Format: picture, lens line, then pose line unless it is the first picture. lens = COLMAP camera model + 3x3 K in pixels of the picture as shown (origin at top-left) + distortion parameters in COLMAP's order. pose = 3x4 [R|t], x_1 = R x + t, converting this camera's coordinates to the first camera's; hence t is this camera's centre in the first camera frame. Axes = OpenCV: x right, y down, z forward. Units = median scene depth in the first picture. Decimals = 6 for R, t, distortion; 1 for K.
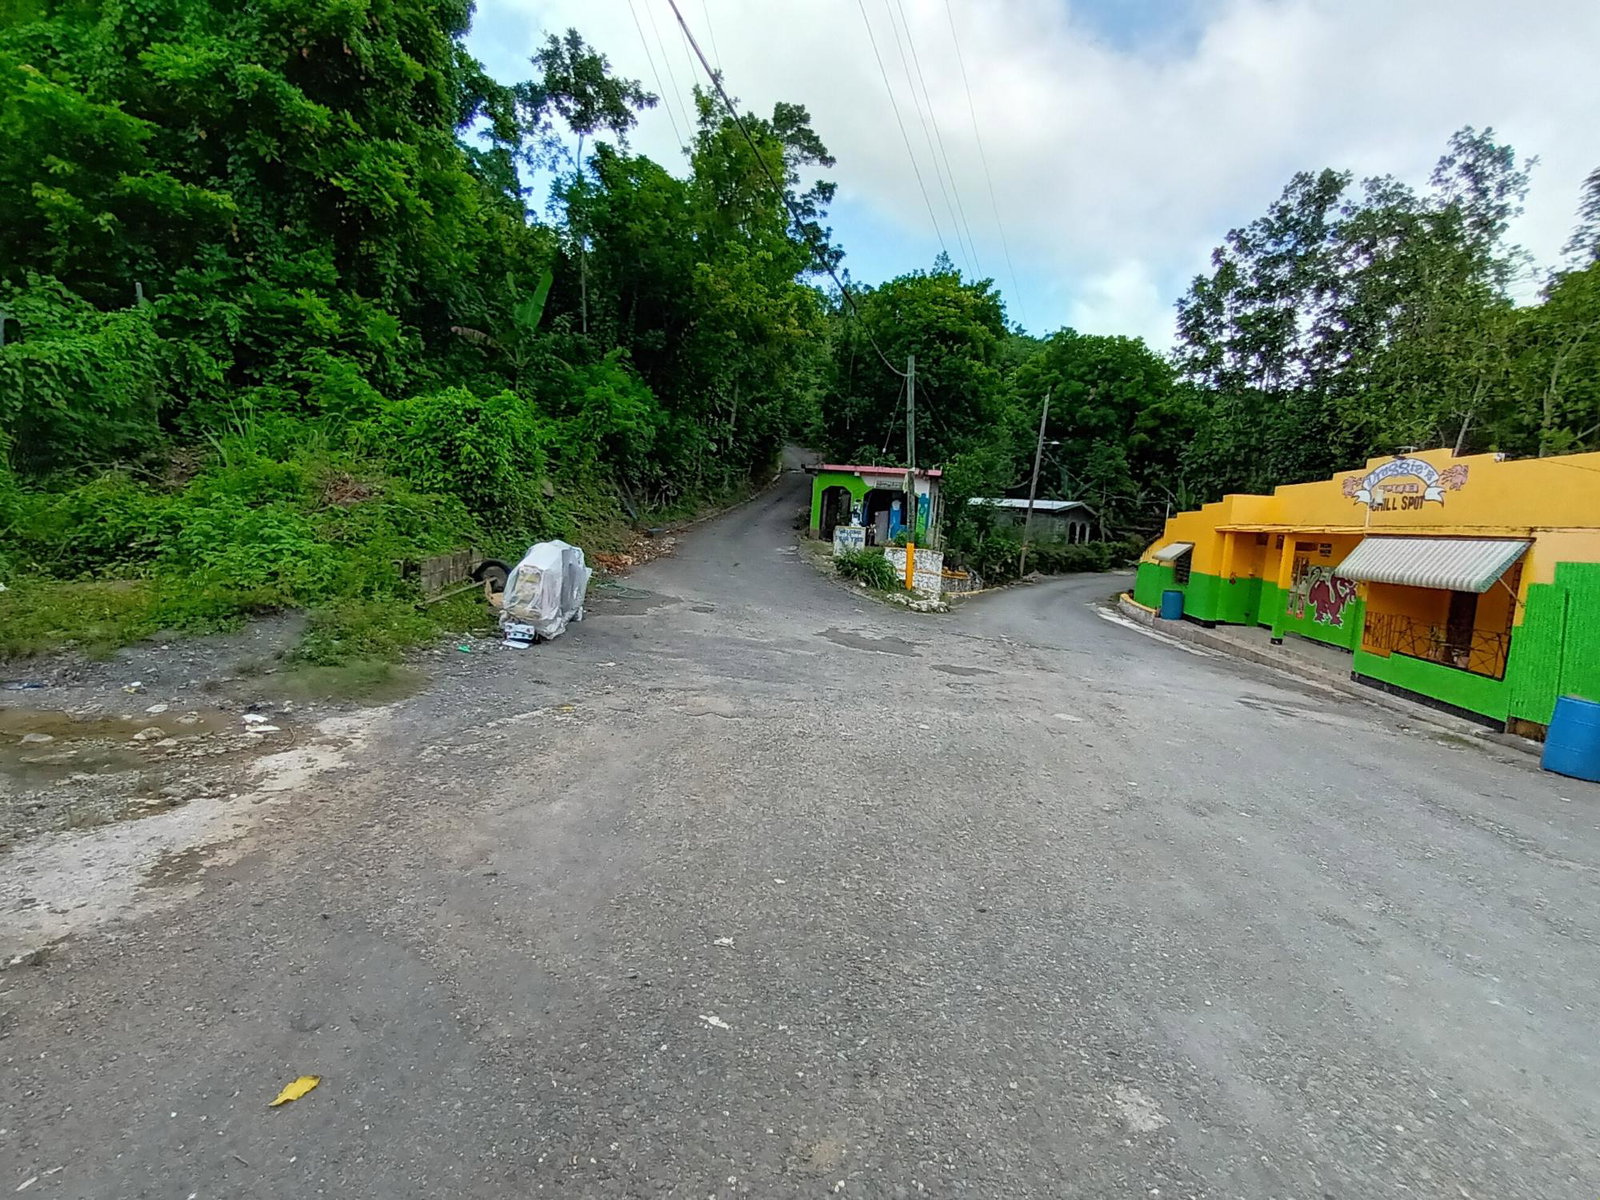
lens RADIAL K [[806.5, 0, 800.0], [0, 806.5, 600.0], [0, 0, 1]] dist [0.031368, -0.009378]
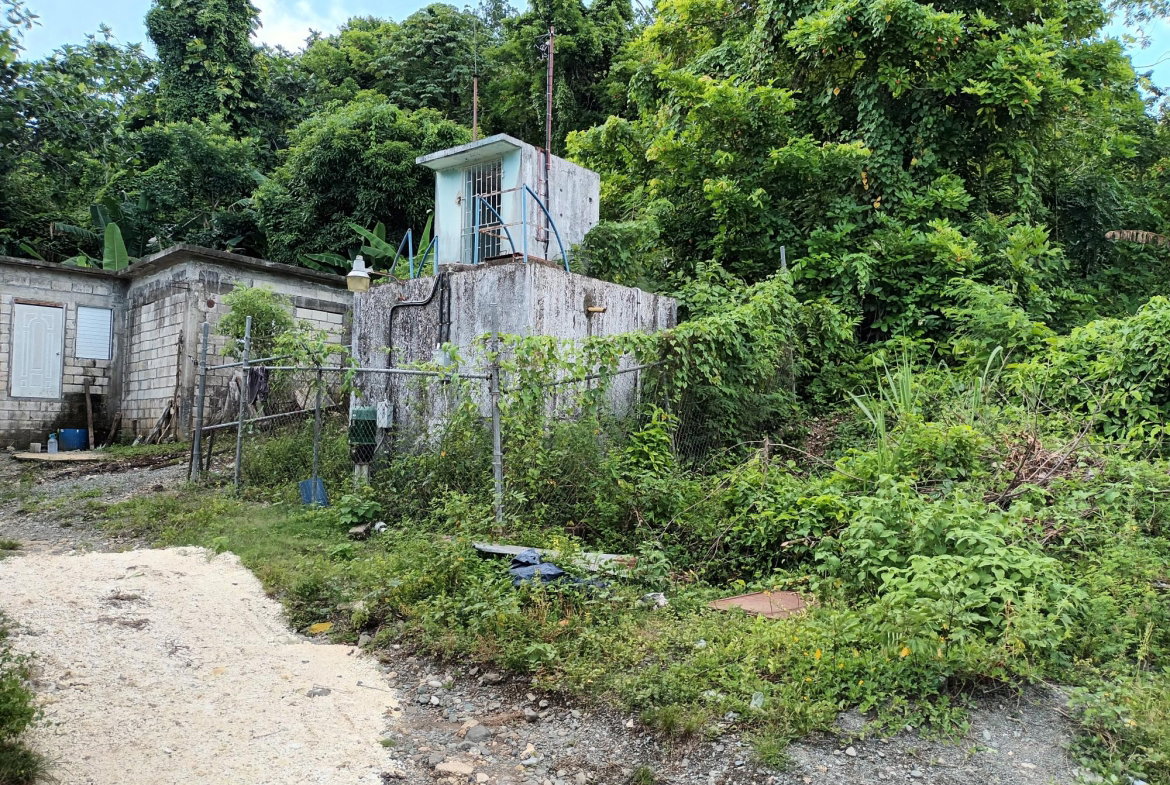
lens RADIAL K [[583.0, 0, 585.0], [0, 583.0, 392.5], [0, 0, 1]] dist [0.000063, -0.000152]
pose [[0.605975, -0.111544, -0.787624, -0.417468], [-0.065191, 0.979826, -0.188919, -0.079223], [0.792808, 0.165826, 0.586479, 0.440153]]
